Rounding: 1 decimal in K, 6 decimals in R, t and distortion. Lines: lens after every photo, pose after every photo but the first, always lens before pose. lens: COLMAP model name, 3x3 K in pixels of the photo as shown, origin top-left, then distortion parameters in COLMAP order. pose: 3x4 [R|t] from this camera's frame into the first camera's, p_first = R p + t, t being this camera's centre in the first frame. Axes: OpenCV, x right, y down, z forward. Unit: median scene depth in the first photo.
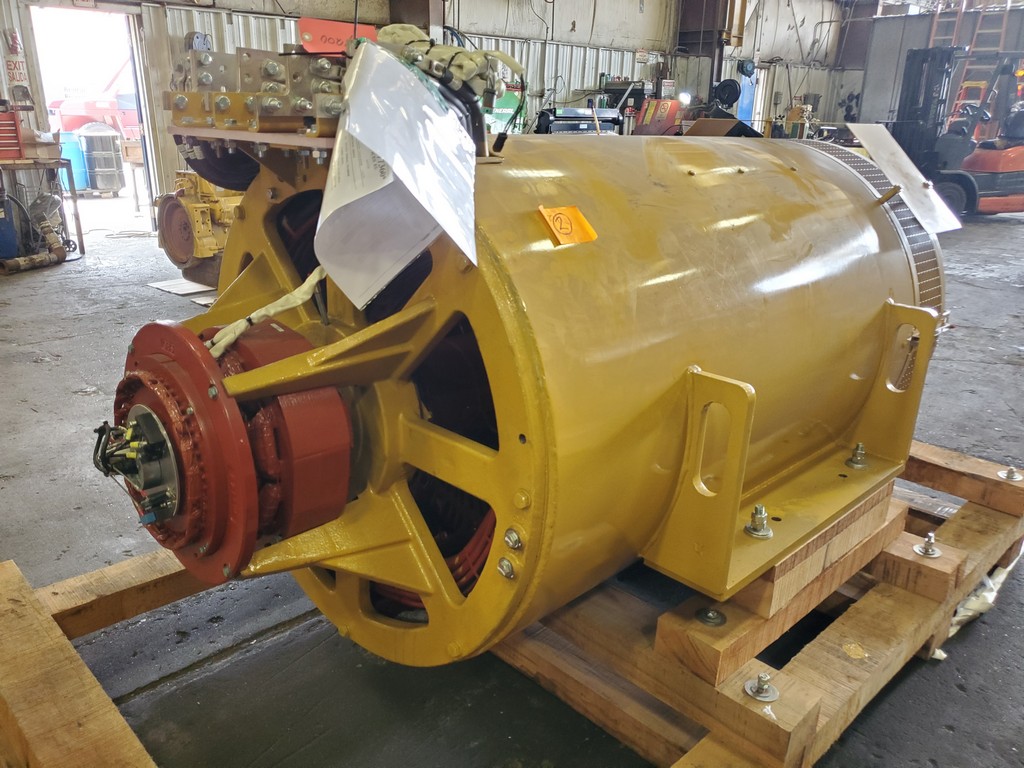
lens RADIAL K [[786.2, 0, 505.0], [0, 786.2, 385.8], [0, 0, 1]] dist [-0.000925, 0.006083]
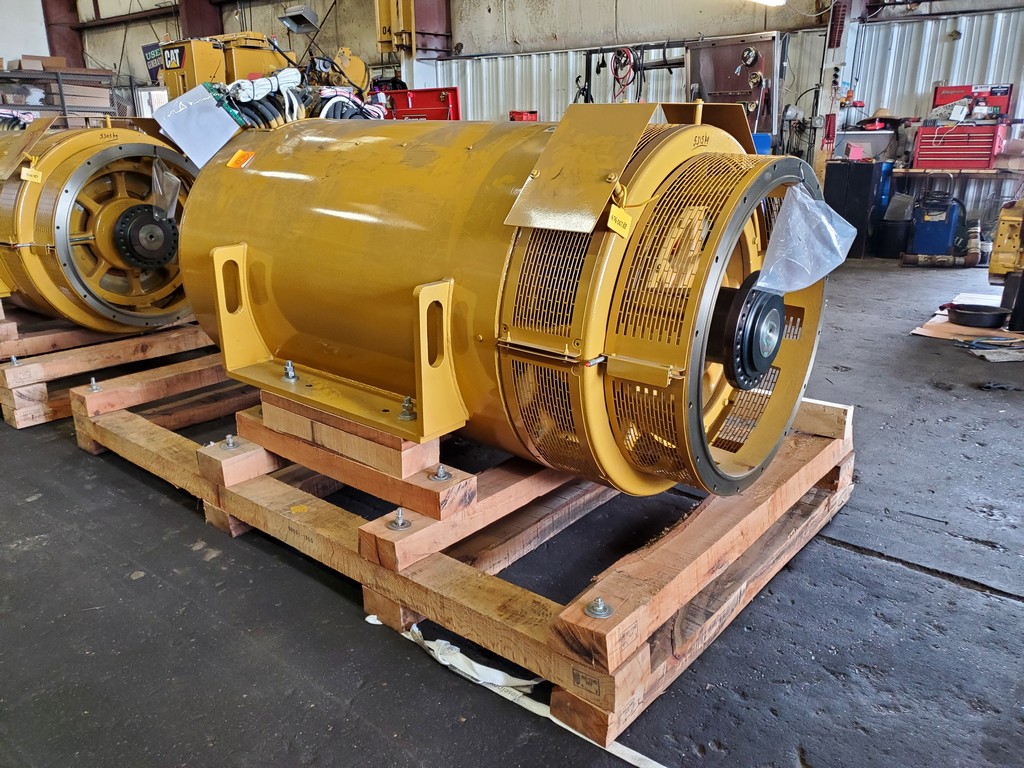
lens RADIAL K [[786.2, 0, 505.0], [0, 786.2, 385.8], [0, 0, 1]] dist [-0.000925, 0.006083]
pose [[0.110744, 0.287413, -0.951383, 0.497424], [-0.313816, 0.918409, 0.240922, -0.081958], [0.943003, 0.271879, 0.191903, 0.300971]]
